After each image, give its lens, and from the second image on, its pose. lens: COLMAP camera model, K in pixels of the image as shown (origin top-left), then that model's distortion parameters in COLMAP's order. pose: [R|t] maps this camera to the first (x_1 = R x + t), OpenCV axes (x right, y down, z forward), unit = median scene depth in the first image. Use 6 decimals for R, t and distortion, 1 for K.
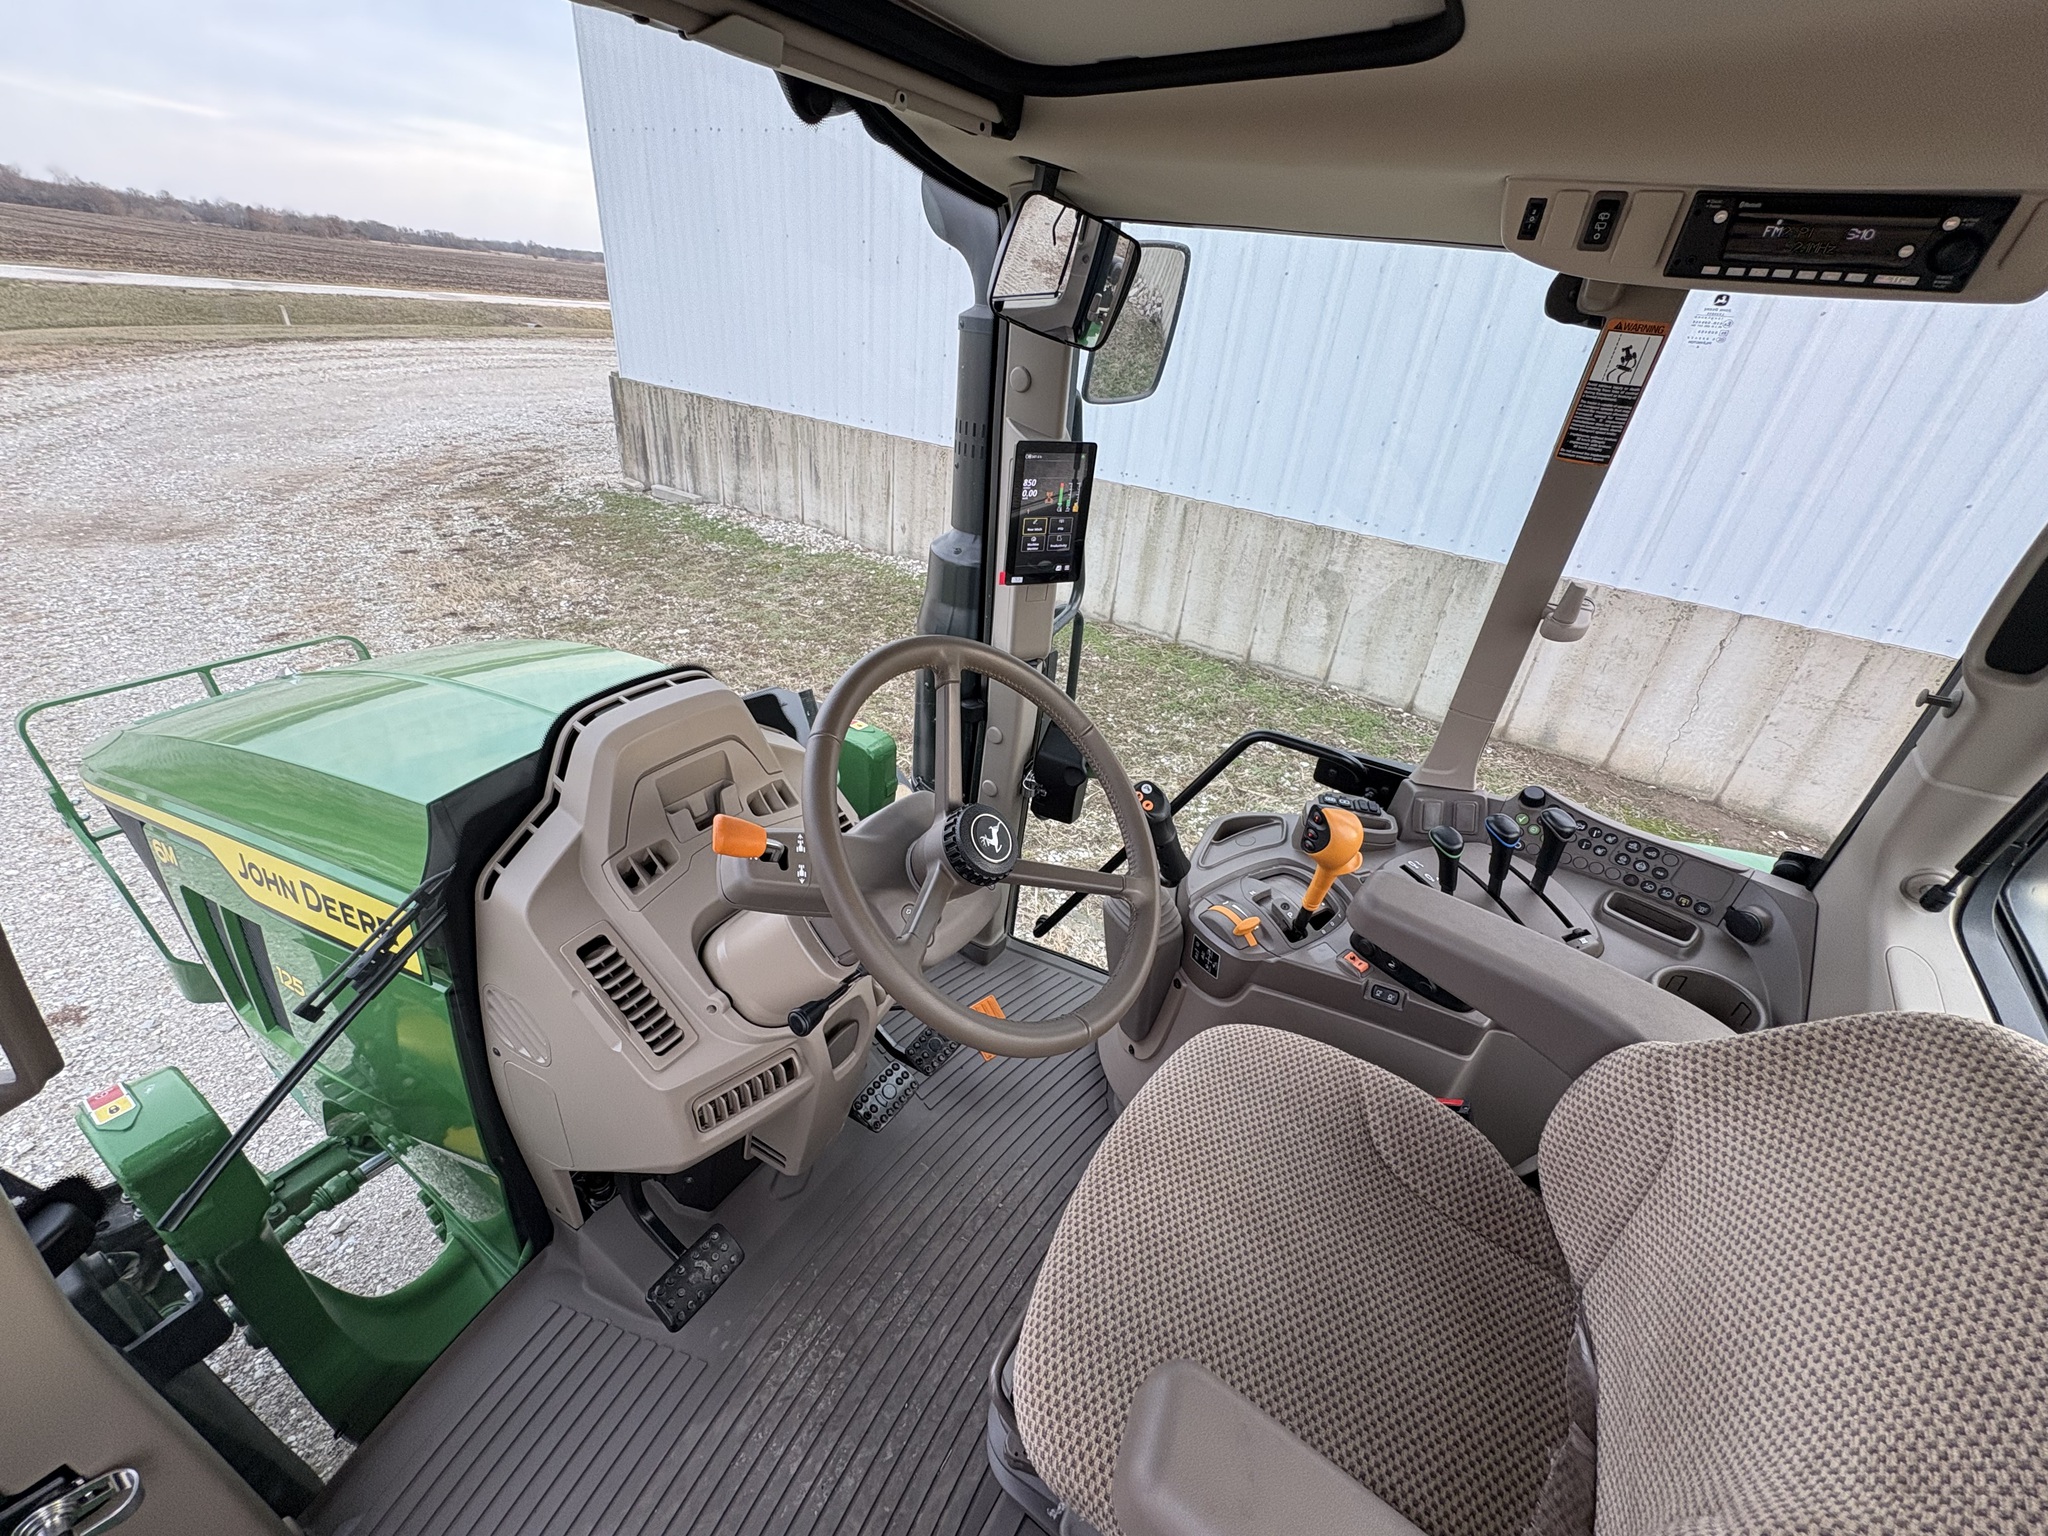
lens RADIAL K [[811.9, 0, 1024.0], [0, 811.9, 768.0], [0, 0, 1]] dist [0.002748, -0.000782]
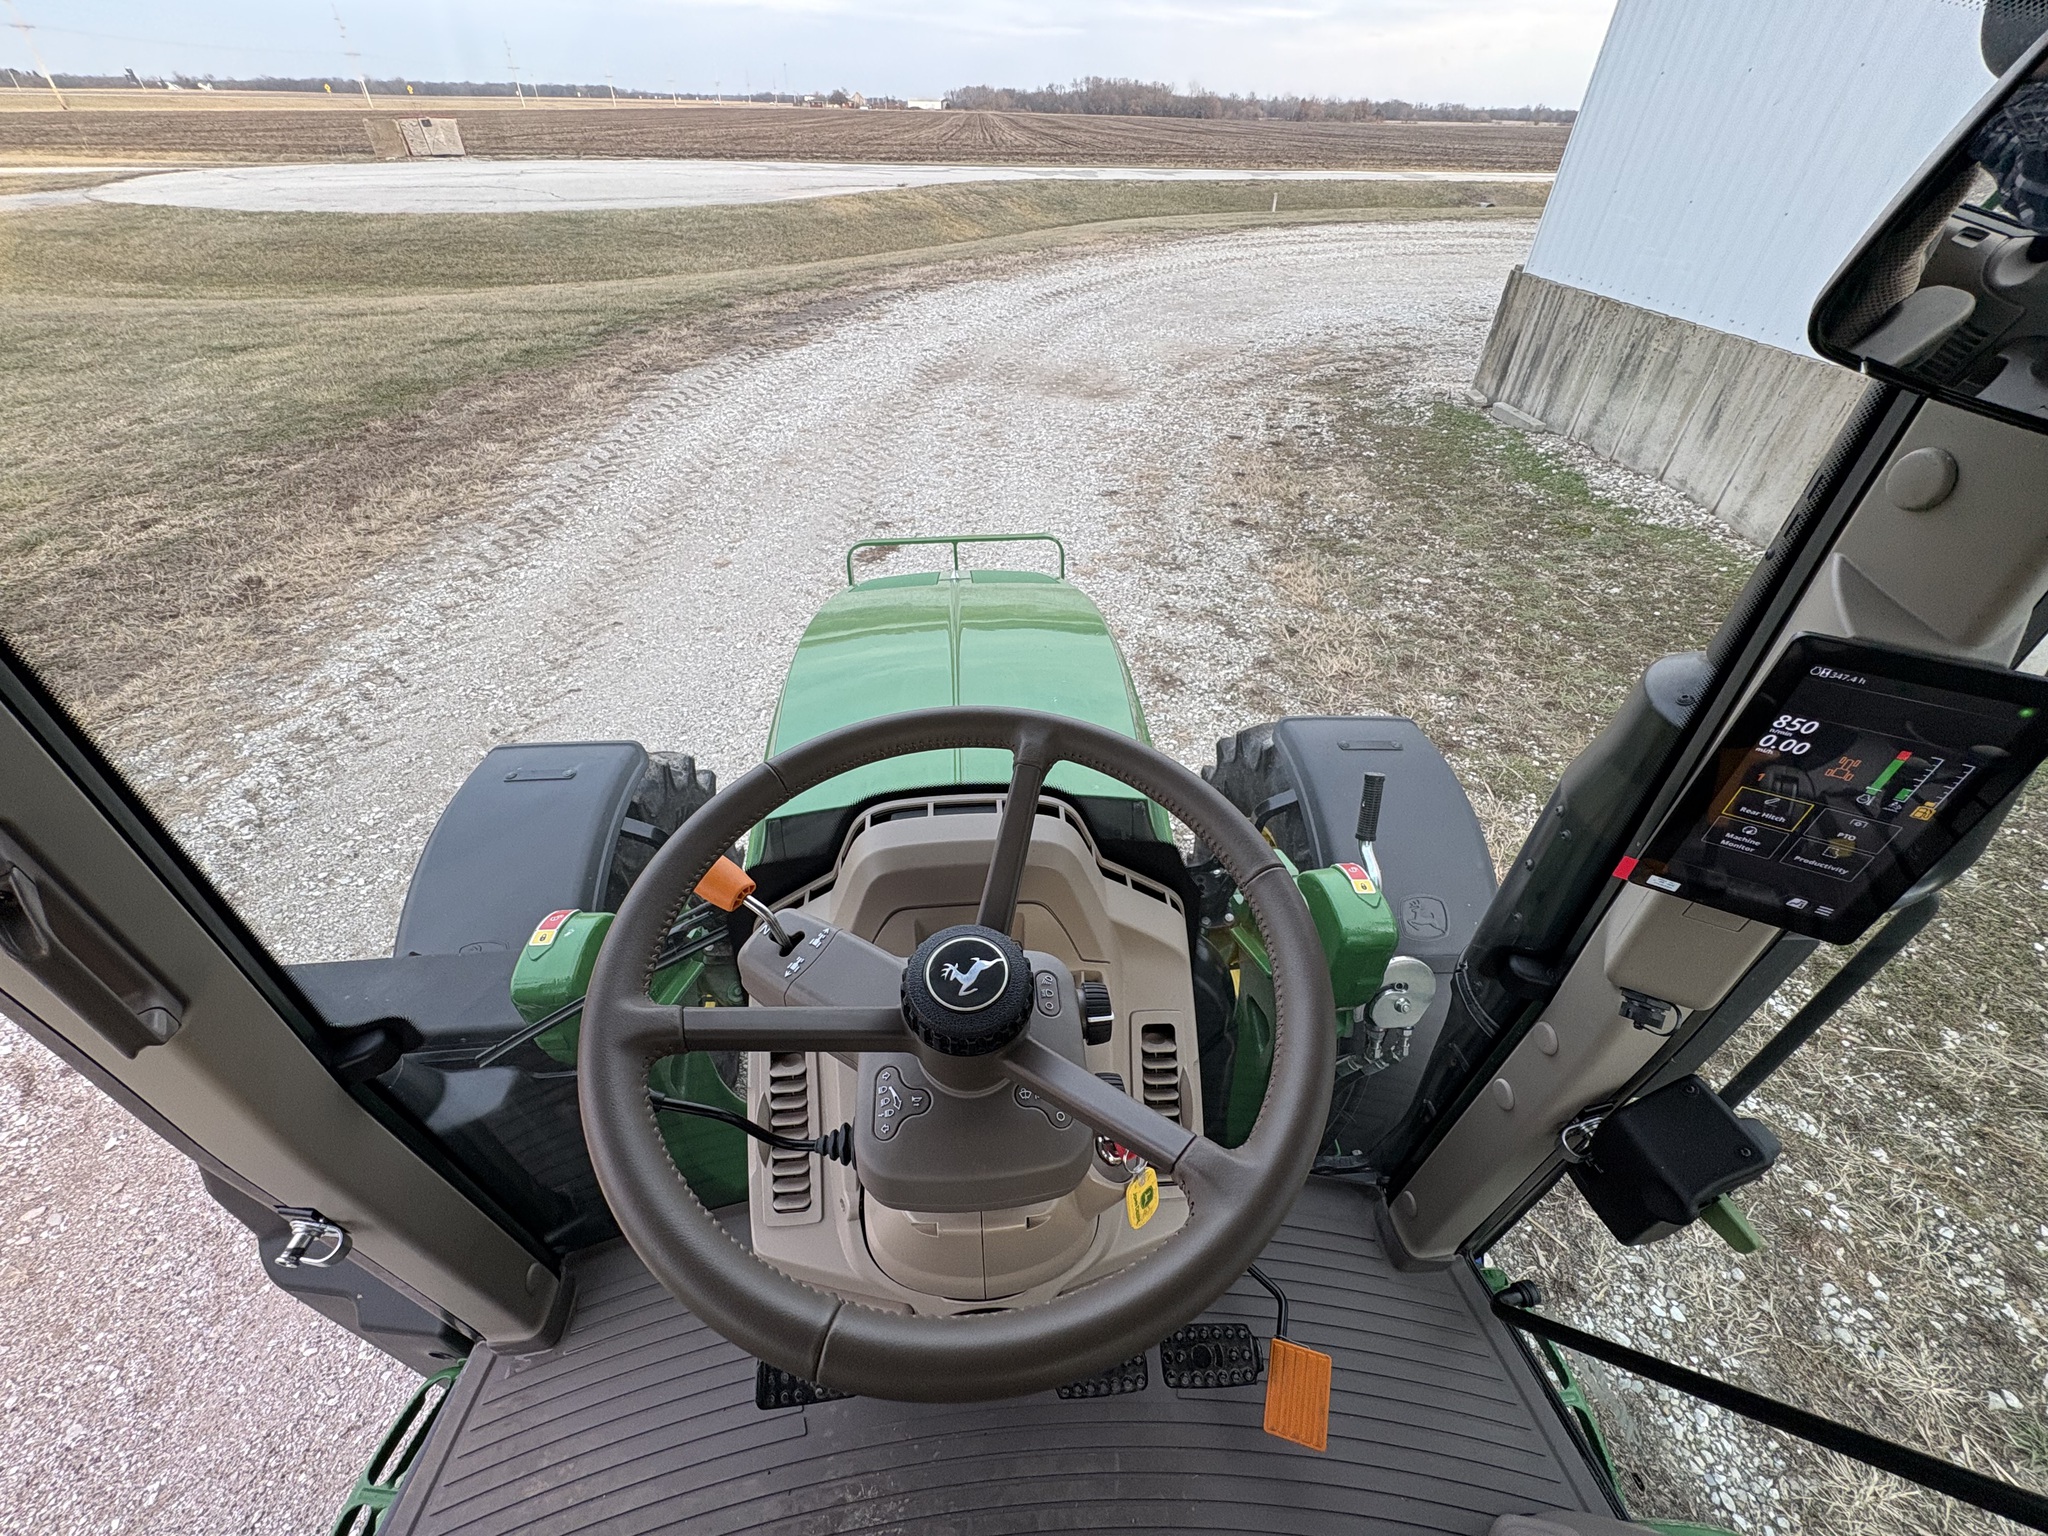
lens RADIAL K [[817.4, 0, 1021.4], [0, 817.4, 769.9], [0, 0, 1]] dist [-0.000868, -0.000273]
pose [[0.594971, 0.437471, -0.674262, 0.014018], [-0.361222, 0.894943, 0.261909, -0.065230], [0.718003, 0.087730, 0.690489, 0.093801]]
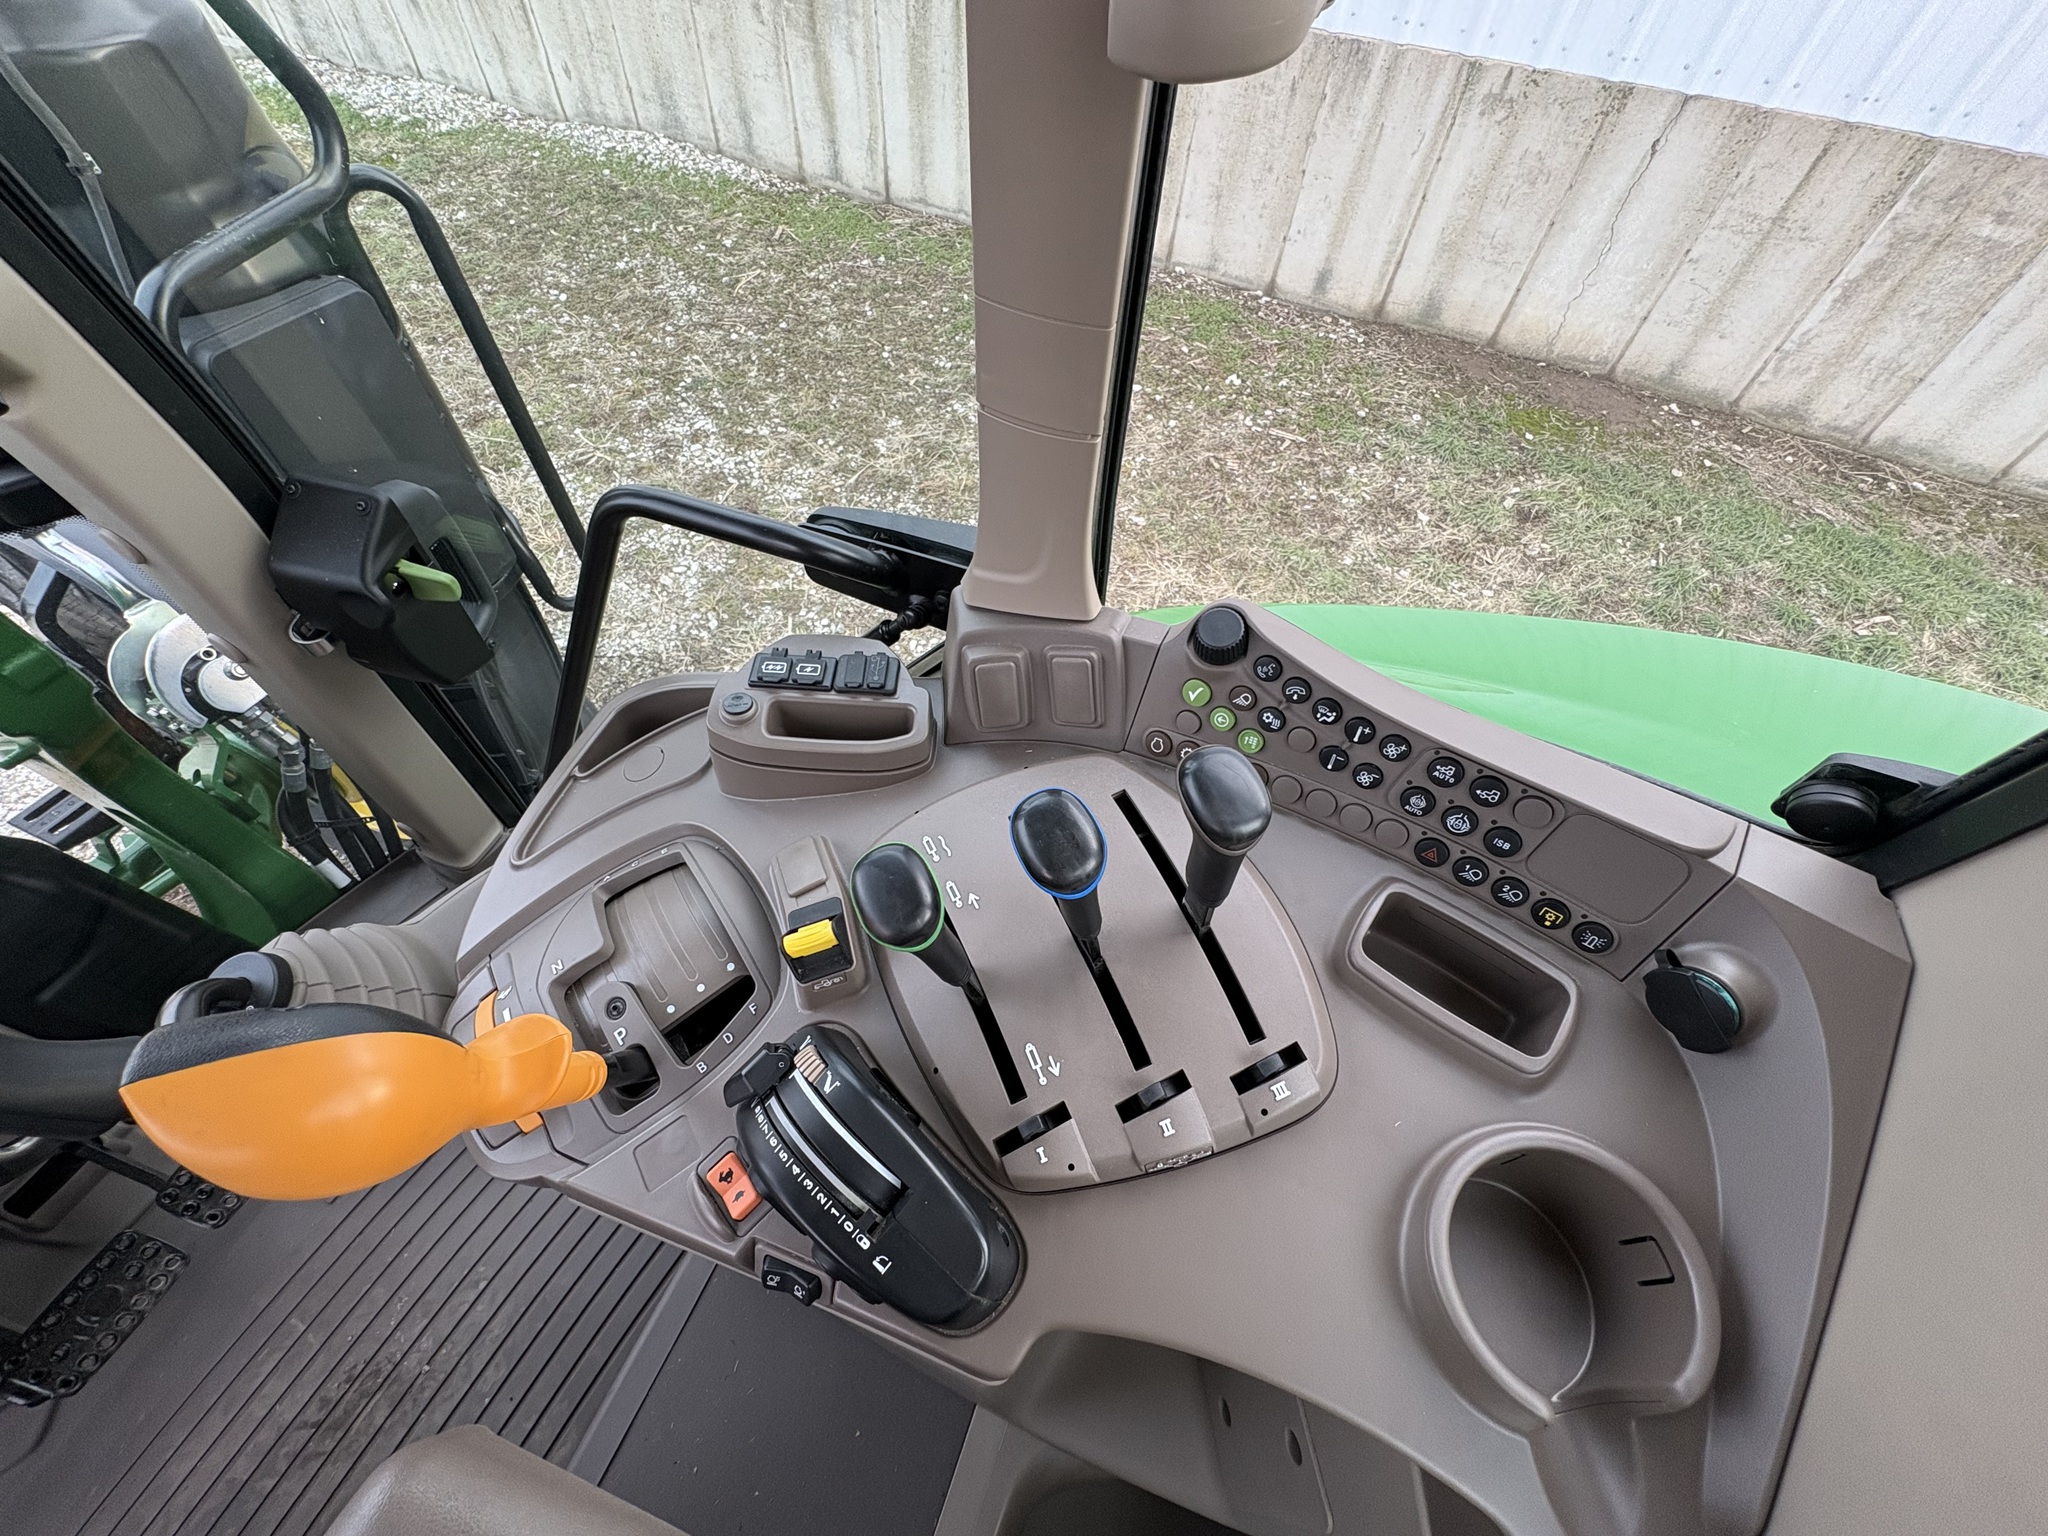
lens RADIAL K [[817.4, 0, 1021.4], [0, 817.4, 769.9], [0, 0, 1]] dist [-0.000868, -0.000273]
pose [[0.983129, -0.165807, 0.077232, 0.110694], [0.118762, 0.899769, 0.419894, -0.017372], [-0.139112, -0.403638, 0.904281, 0.144036]]
